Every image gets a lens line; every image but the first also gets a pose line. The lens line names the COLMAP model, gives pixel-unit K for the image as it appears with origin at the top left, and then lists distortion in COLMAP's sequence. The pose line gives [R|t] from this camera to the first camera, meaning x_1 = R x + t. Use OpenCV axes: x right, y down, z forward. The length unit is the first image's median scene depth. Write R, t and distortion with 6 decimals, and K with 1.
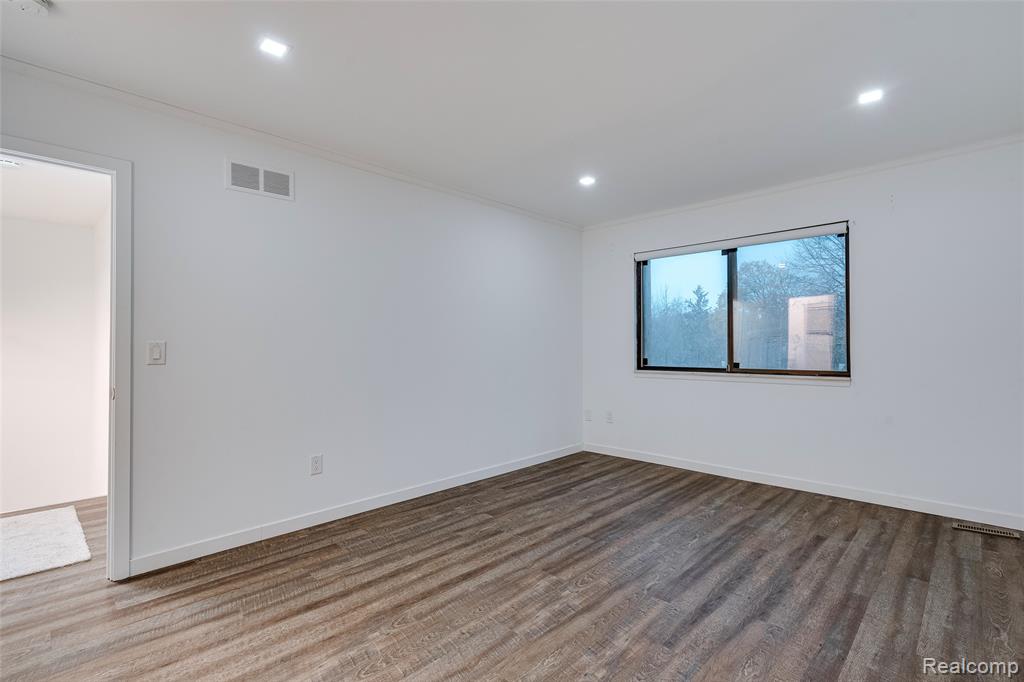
lens RADIAL K [[473.2, 0, 504.3], [0, 473.2, 338.4], [0, 0, 1]] dist [-0.002324, 0.000159]
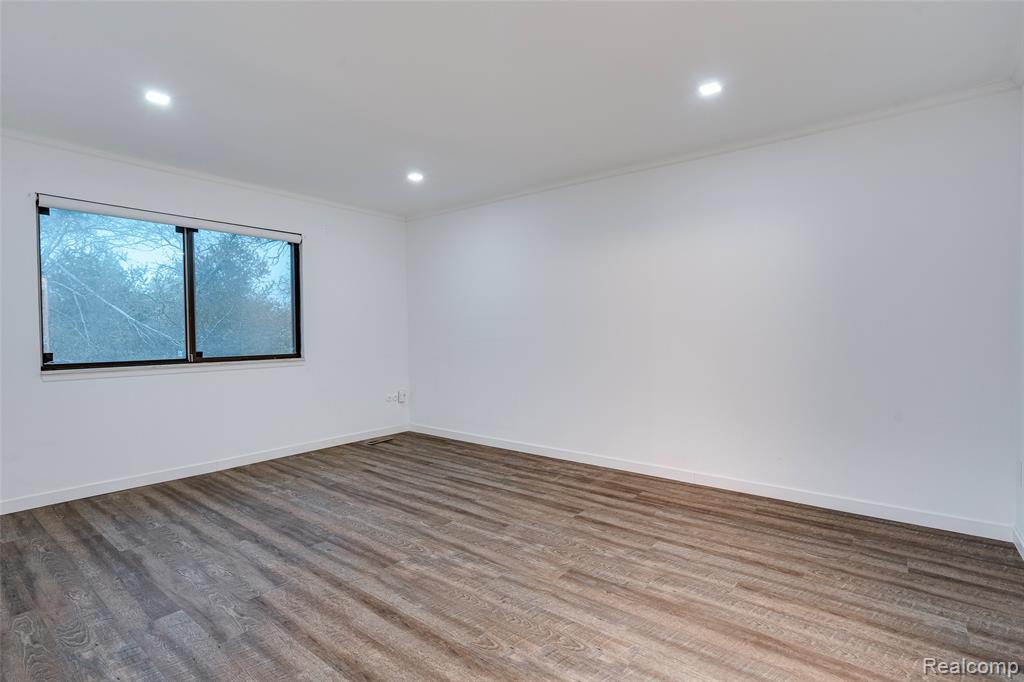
lens RADIAL K [[473.2, 0, 504.3], [0, 473.2, 338.4], [0, 0, 1]] dist [-0.002324, 0.000159]
pose [[-0.074010, -0.011422, 0.997192, -0.711190], [-0.008633, 0.999904, 0.010812, 0.015429], [-0.997220, -0.007808, -0.074101, 0.678629]]
